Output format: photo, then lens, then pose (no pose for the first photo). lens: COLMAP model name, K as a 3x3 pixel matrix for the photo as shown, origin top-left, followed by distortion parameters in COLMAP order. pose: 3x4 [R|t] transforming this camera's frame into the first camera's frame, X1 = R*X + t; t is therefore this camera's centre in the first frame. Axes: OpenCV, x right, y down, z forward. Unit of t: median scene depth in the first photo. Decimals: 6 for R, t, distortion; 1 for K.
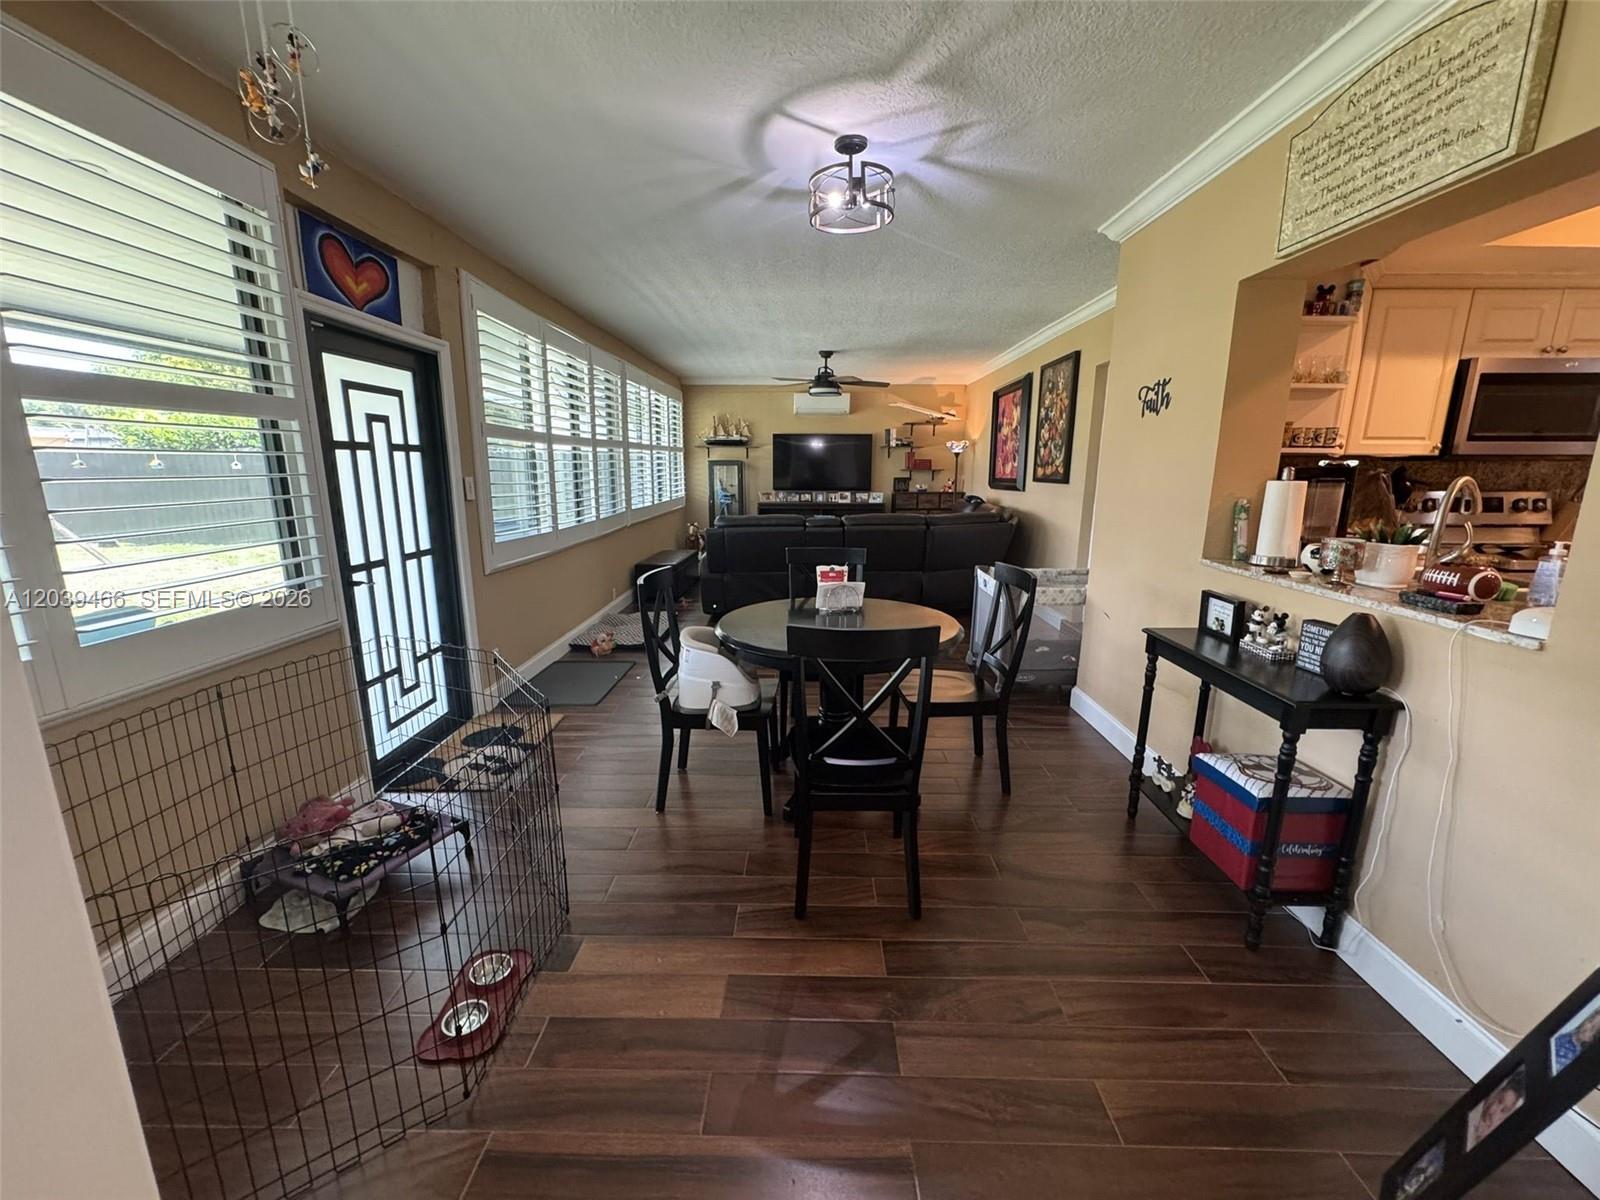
lens RADIAL K [[635.1, 0, 800.4], [0, 635.1, 599.0], [0, 0, 1]] dist [-0.000326, 0.000735]
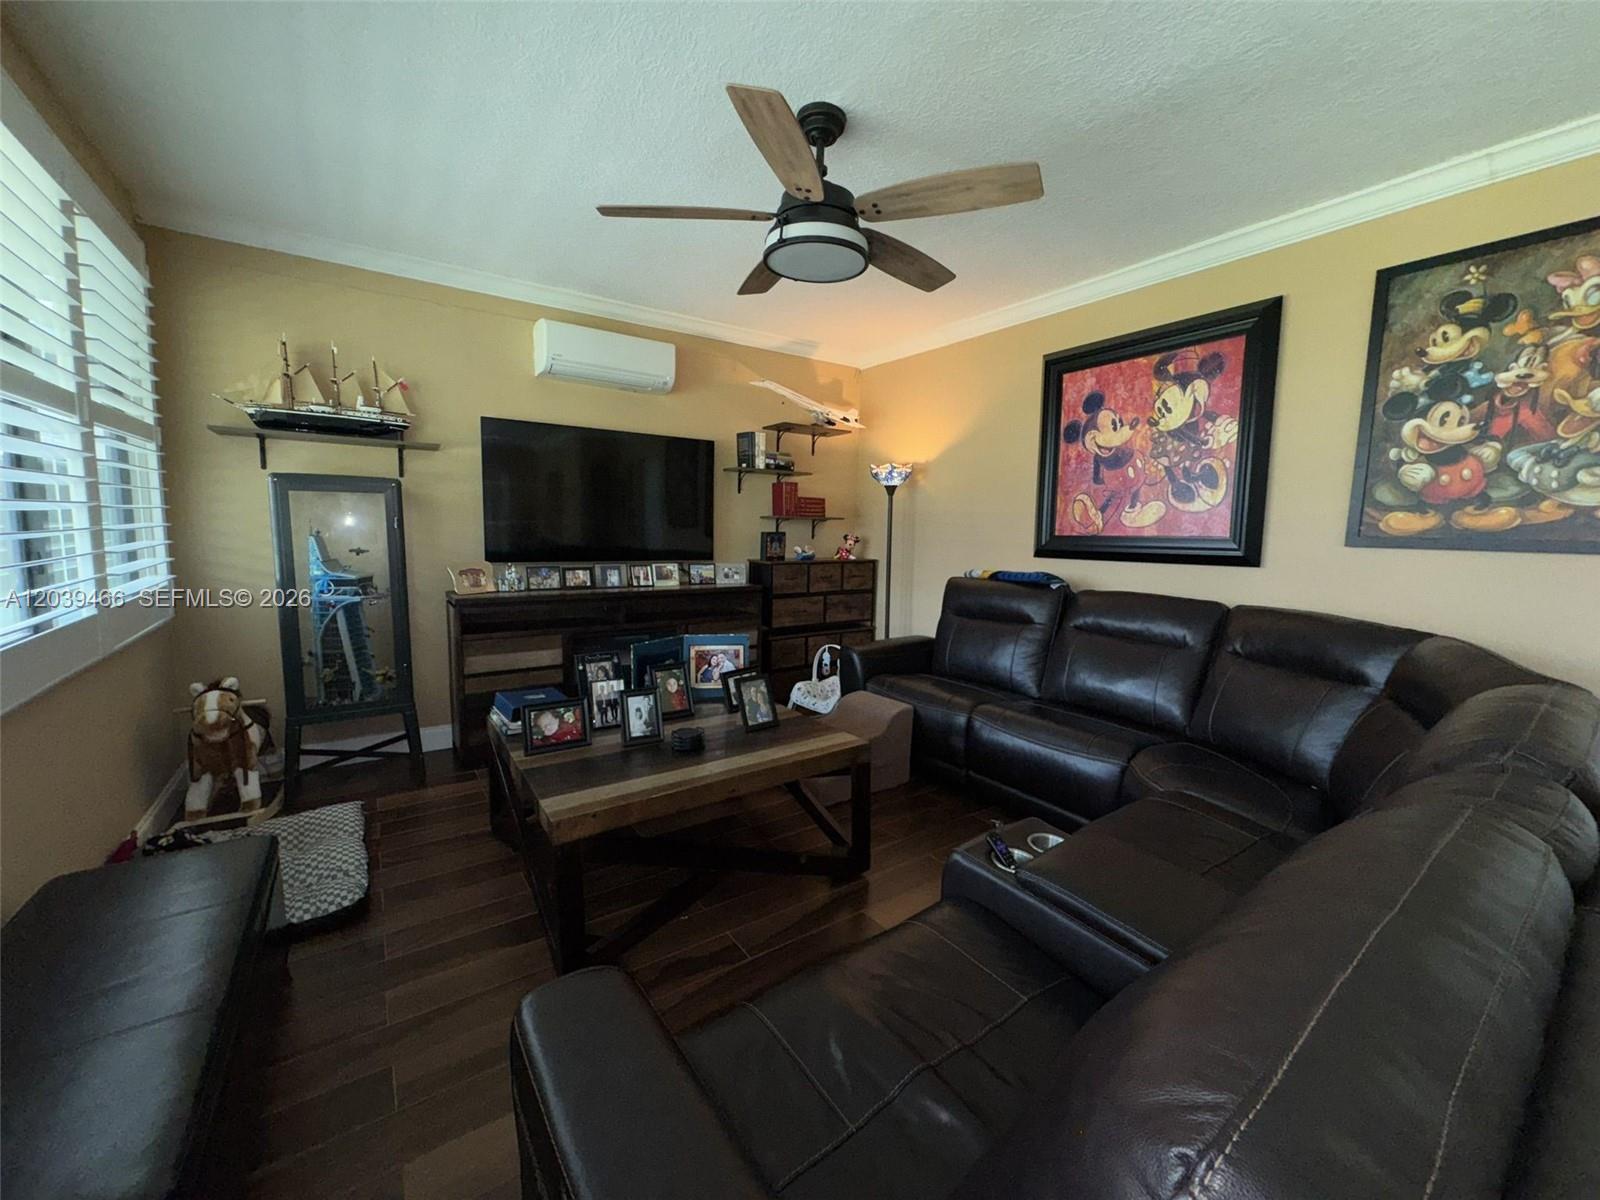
lens RADIAL K [[635.1, 0, 795.9], [0, 635.1, 597.5], [0, 0, 1]] dist [-0.000326, 0.000735]
pose [[0.818157, -0.051667, 0.572669, -0.112522], [0.099076, 0.993726, -0.051892, -0.113148], [-0.566395, 0.099194, 0.818142, 0.590458]]
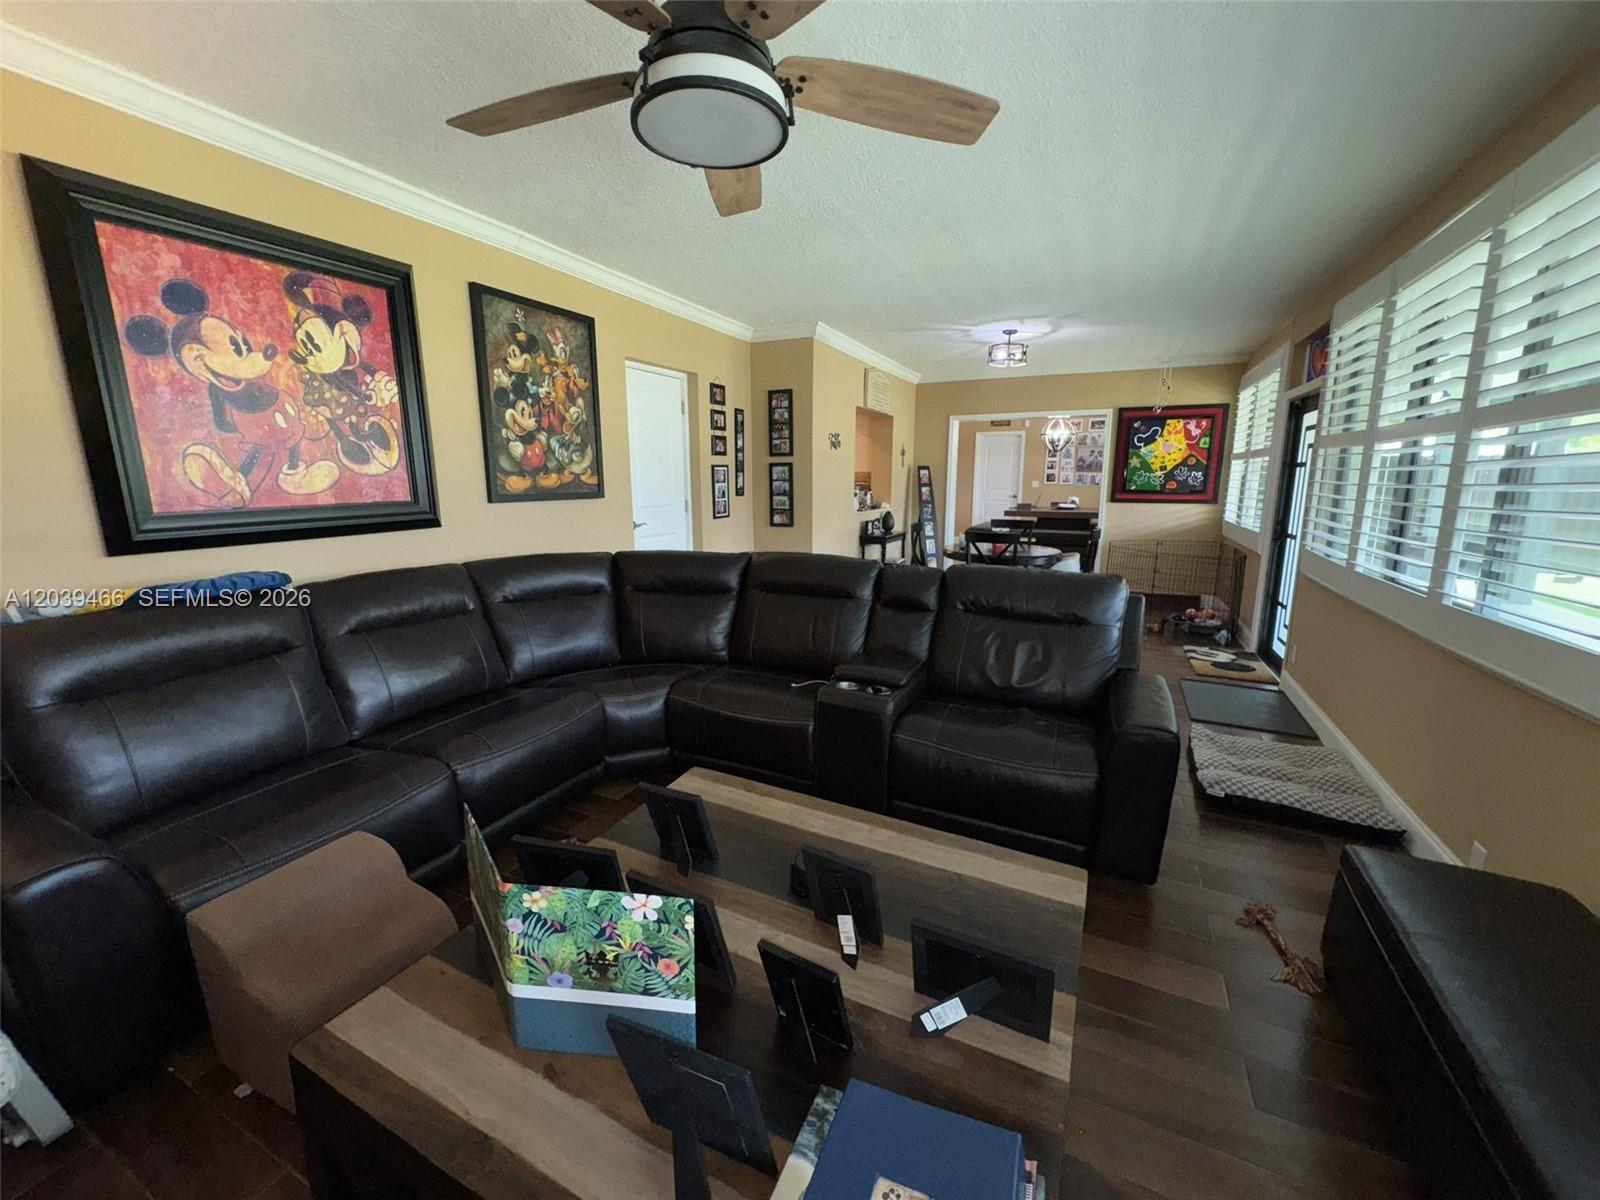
lens RADIAL K [[635.1, 0, 796.9], [0, 635.1, 603.3], [0, 0, 1]] dist [-0.000326, 0.000735]
pose [[-0.900979, -0.088736, 0.424692, -0.069036], [0.084083, 0.924591, 0.371567, -0.185670], [-0.425638, 0.370484, -0.825575, 0.895416]]
